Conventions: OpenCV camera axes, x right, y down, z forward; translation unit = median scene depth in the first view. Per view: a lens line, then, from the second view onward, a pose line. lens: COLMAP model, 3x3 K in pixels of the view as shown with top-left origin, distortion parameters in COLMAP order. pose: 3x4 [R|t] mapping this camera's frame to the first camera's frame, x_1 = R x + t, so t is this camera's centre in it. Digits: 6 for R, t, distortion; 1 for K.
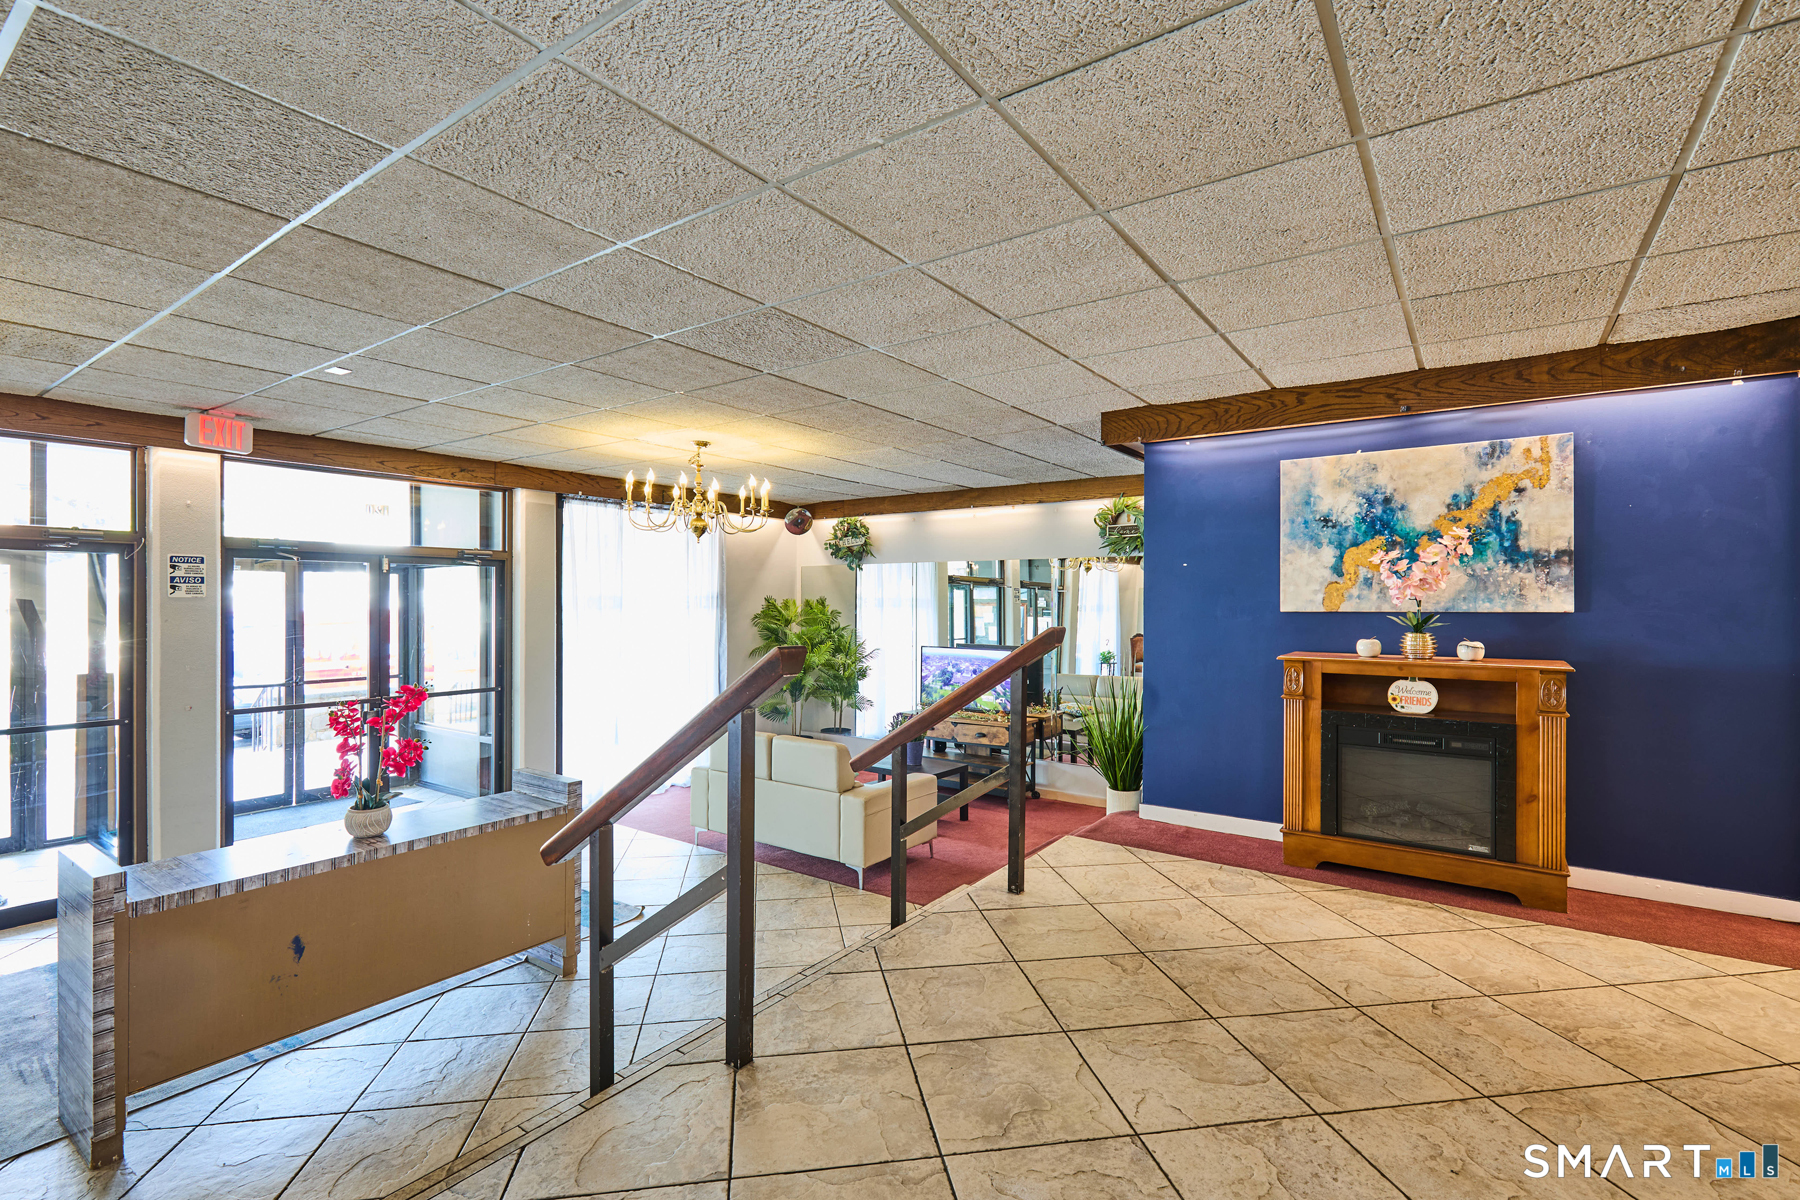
lens RADIAL K [[823.3, 0, 895.0], [0, 823.3, 601.6], [0, 0, 1]] dist [0.002528, -0.000607]
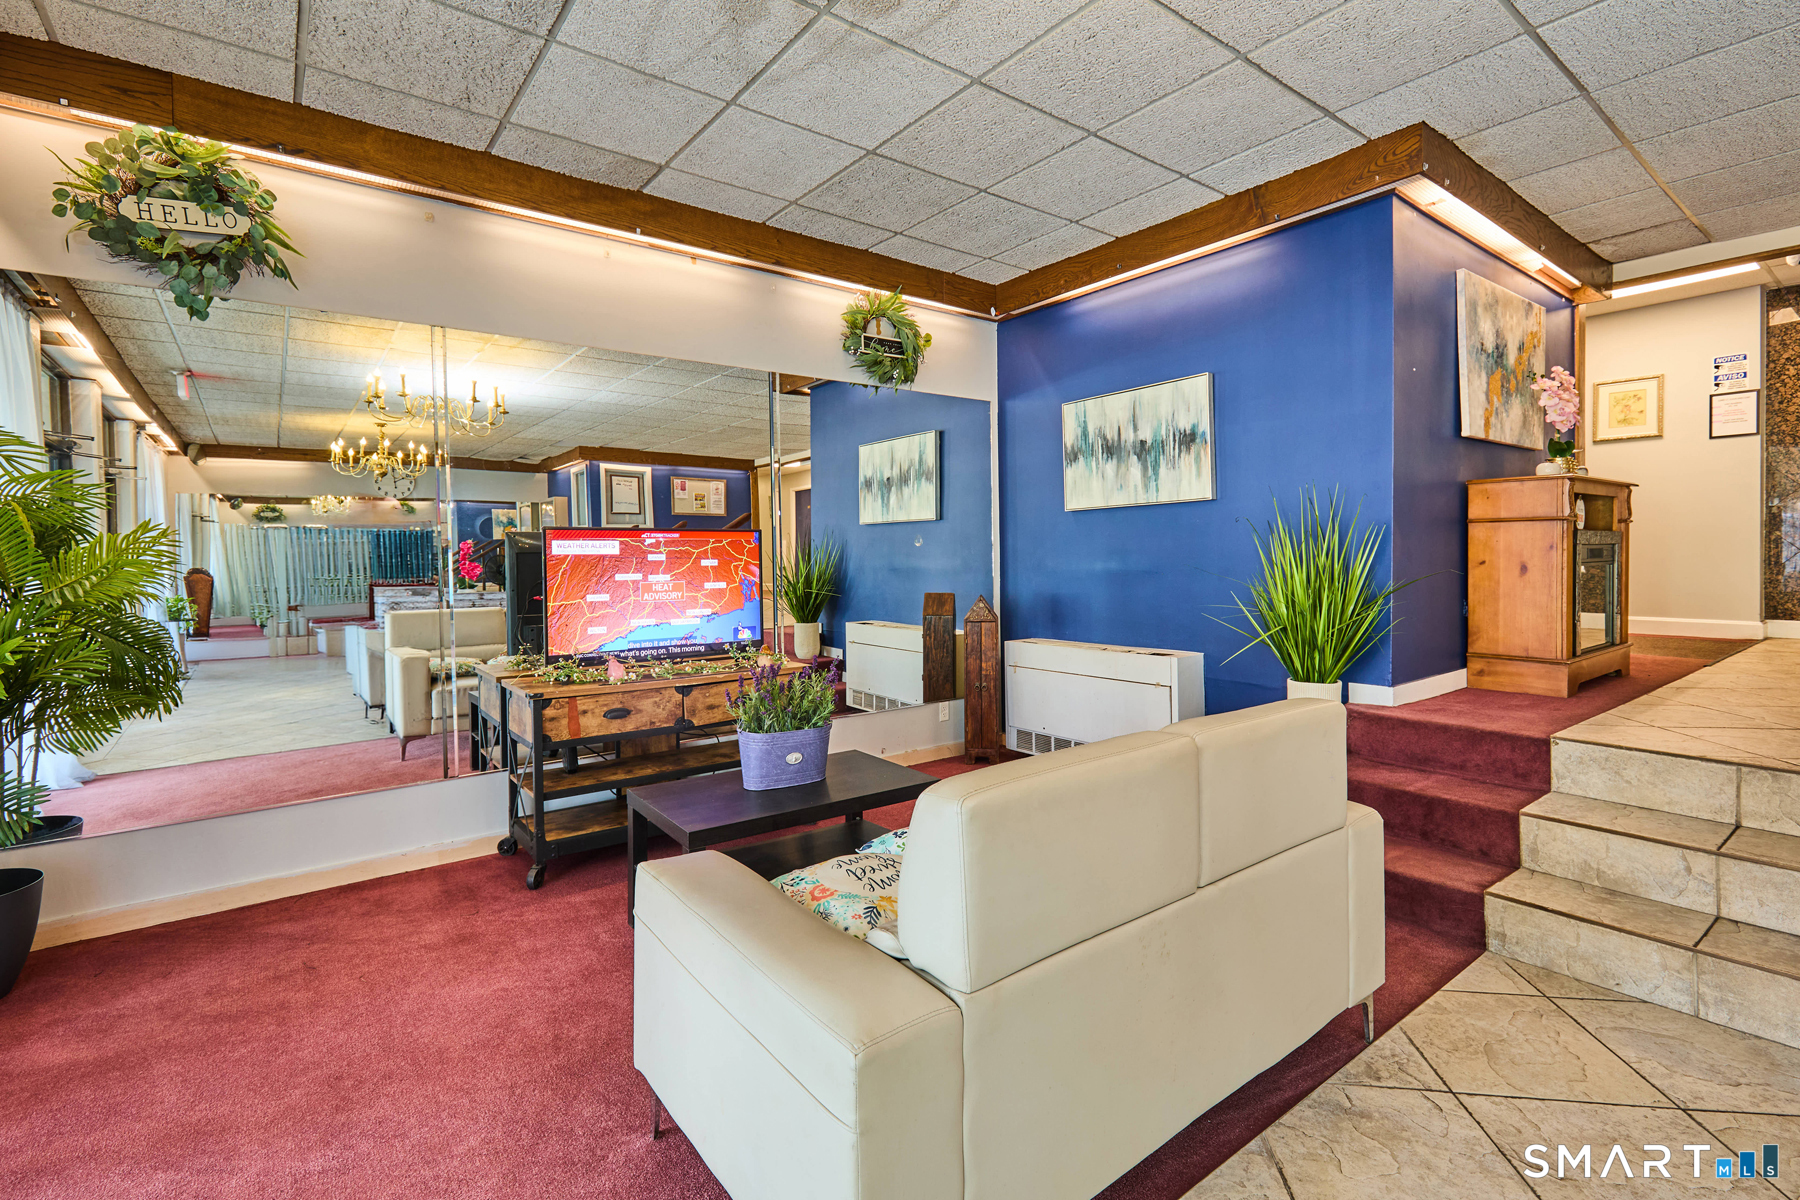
lens RADIAL K [[832.7, 0, 901.3], [0, 832.7, 560.1], [0, 0, 1]] dist [0.004765, -0.000153]
pose [[0.293559, -0.018929, 0.955754, -0.649674], [0.014852, 0.999774, 0.015240, 0.137324], [-0.955826, 0.009721, 0.293773, 1.460676]]
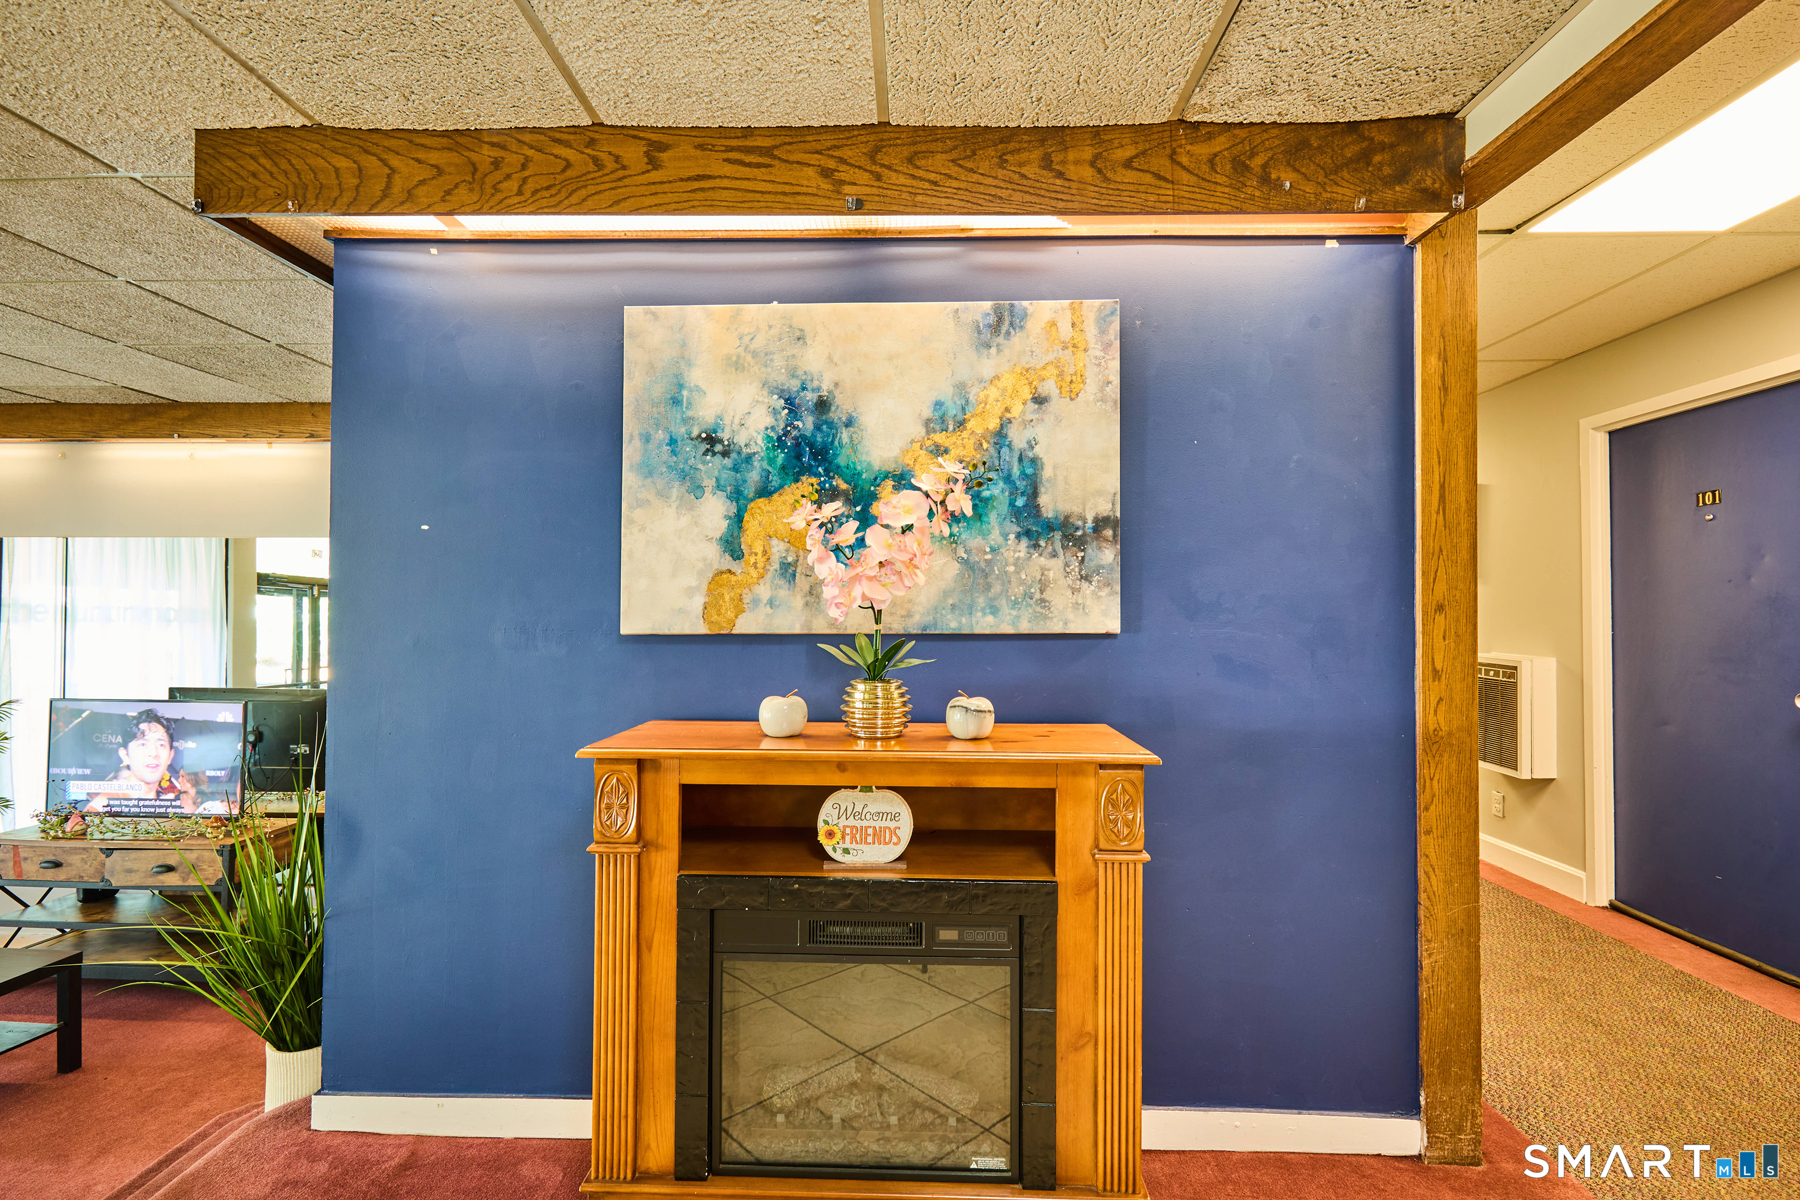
lens RADIAL K [[823.3, 0, 895.0], [0, 823.3, 601.6], [0, 0, 1]] dist [0.002528, -0.000607]
pose [[0.828540, 0.010801, 0.559826, 0.372614], [-0.002070, 0.999866, -0.016227, 0.001357], [-0.559926, 0.012286, 0.828451, 0.591929]]
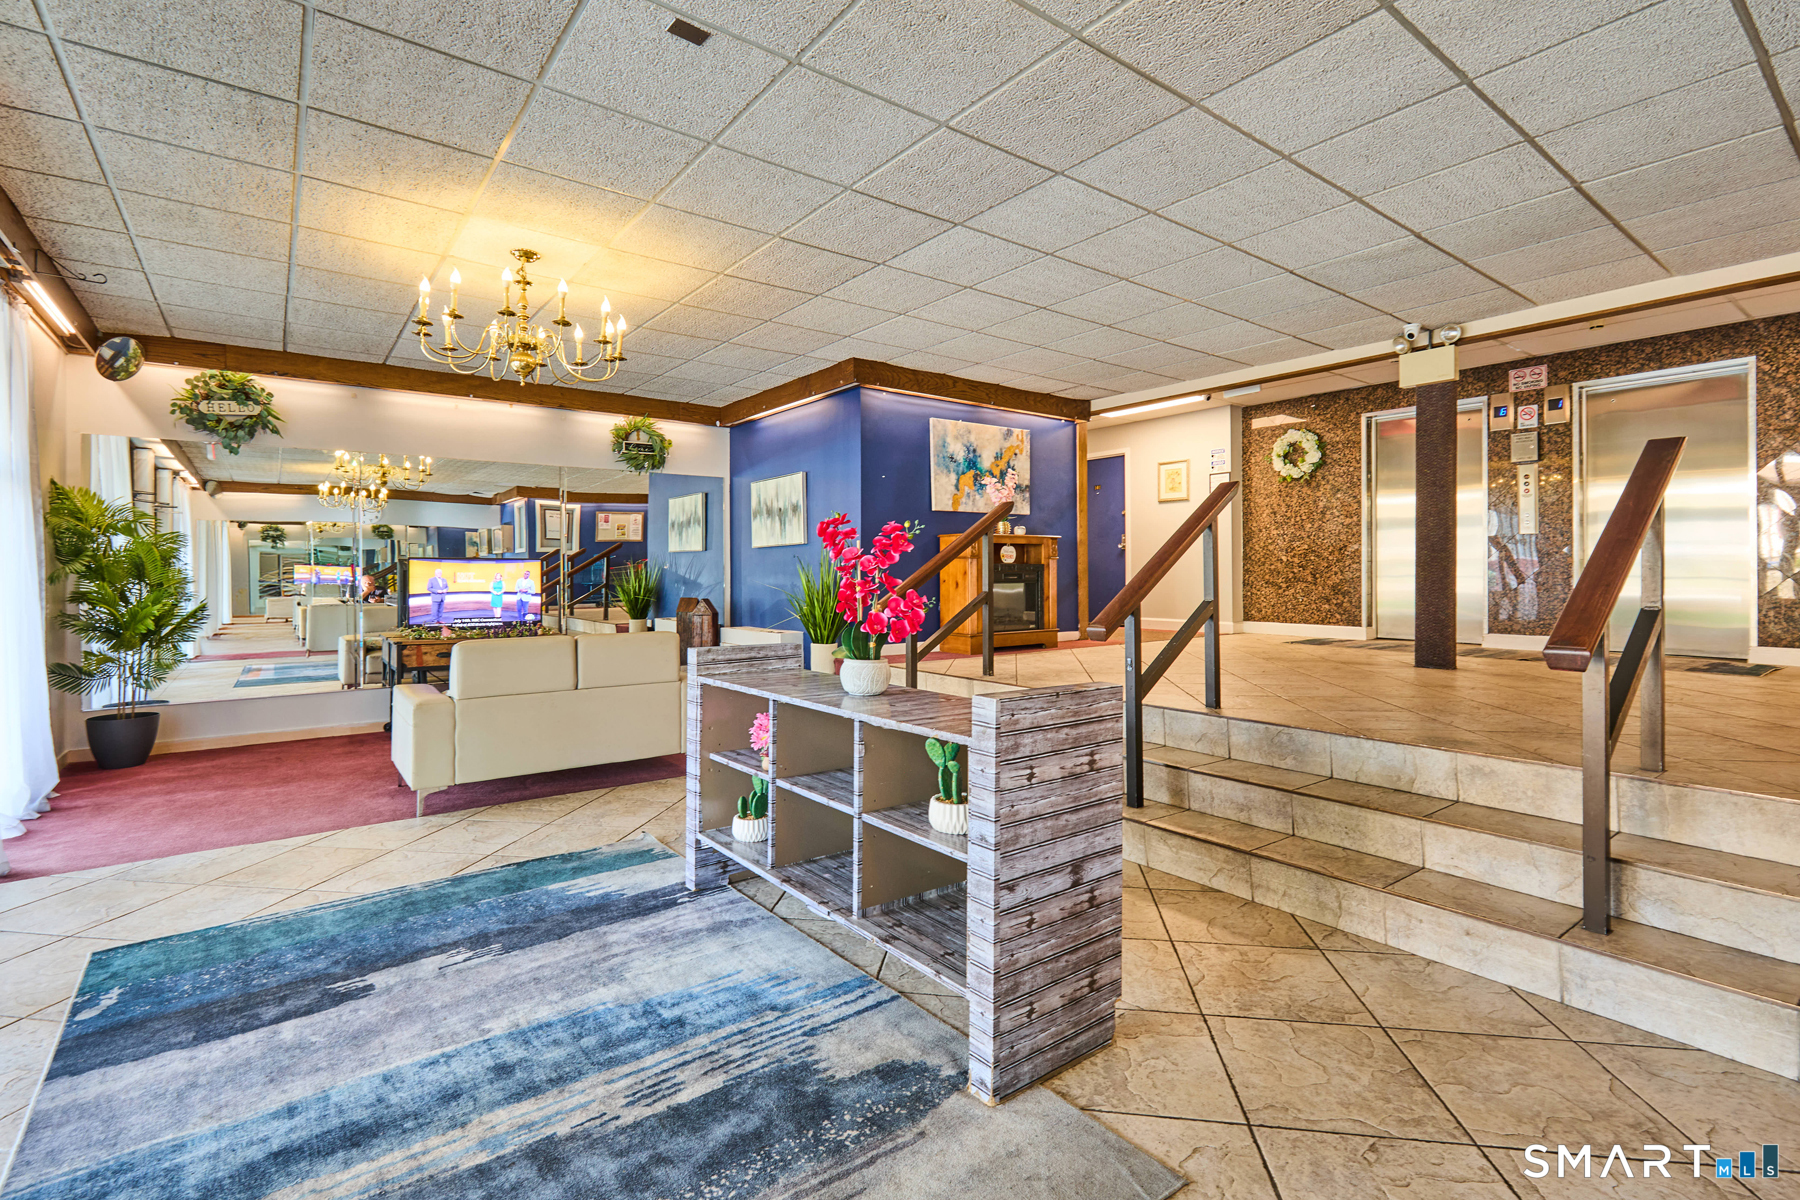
lens RADIAL K [[821.6, 0, 895.3], [0, 821.6, 561.8], [0, 0, 1]] dist [0.002810, 0.000115]
pose [[0.295364, 0.005150, 0.955371, -1.214185], [0.006653, 0.999950, -0.007447, 0.137929], [-0.955362, 0.008556, 0.295315, 0.654359]]
